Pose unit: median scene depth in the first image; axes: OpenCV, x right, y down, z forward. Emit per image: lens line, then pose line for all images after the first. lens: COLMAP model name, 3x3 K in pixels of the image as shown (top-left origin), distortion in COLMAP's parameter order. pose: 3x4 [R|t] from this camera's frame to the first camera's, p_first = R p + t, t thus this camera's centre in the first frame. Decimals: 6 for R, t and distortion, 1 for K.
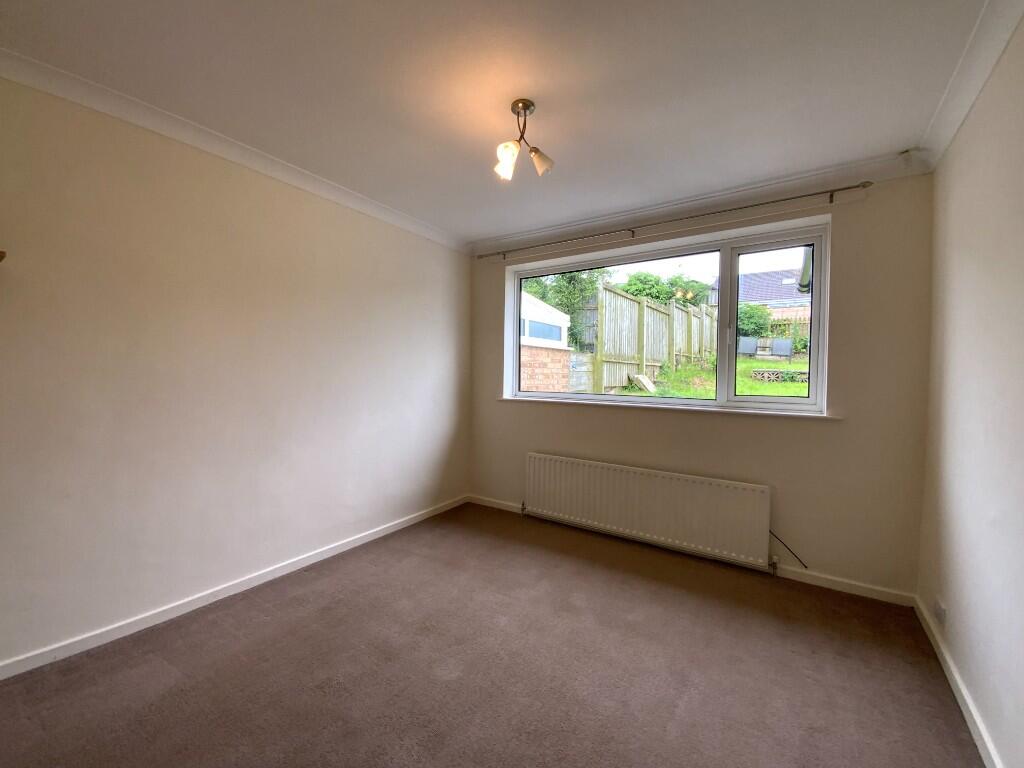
lens RADIAL K [[409.0, 0, 512.0], [0, 409.0, 384.0], [0, 0, 1]] dist [-0.019522, -0.000155]
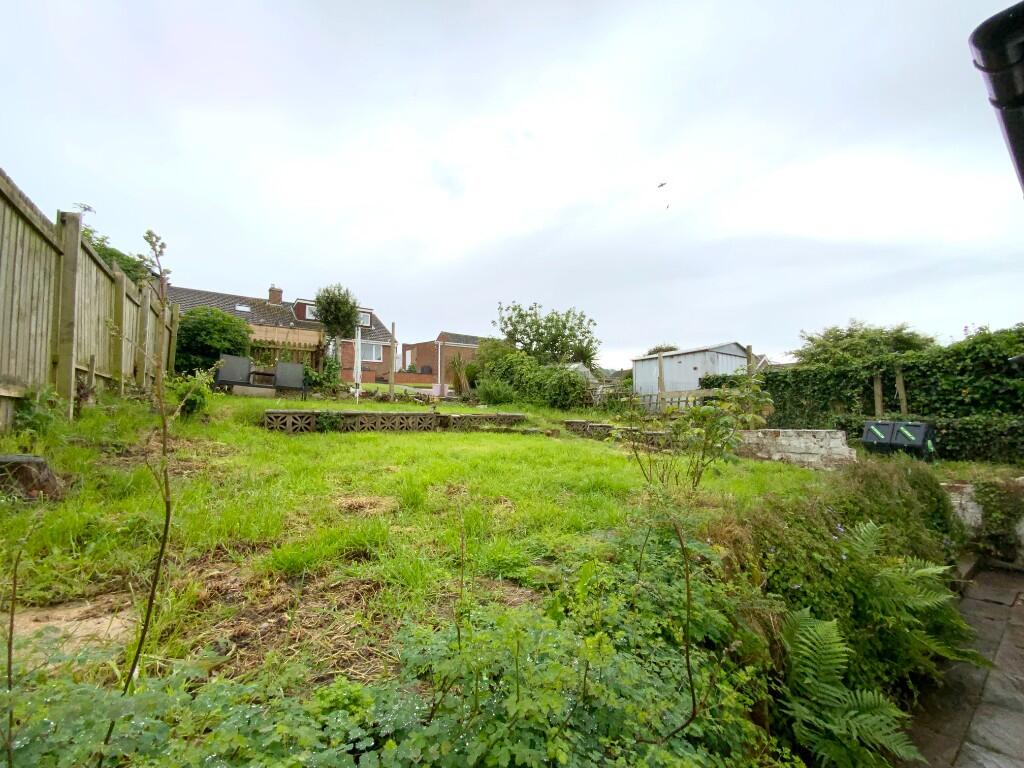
lens RADIAL K [[409.0, 0, 512.0], [0, 409.0, 384.0], [0, 0, 1]] dist [-0.019522, -0.000155]
pose [[0.342534, 0.057481, 0.937745, 0.206411], [0.029636, 0.996969, -0.071937, -0.022903], [-0.939038, 0.052432, 0.339792, 0.531488]]
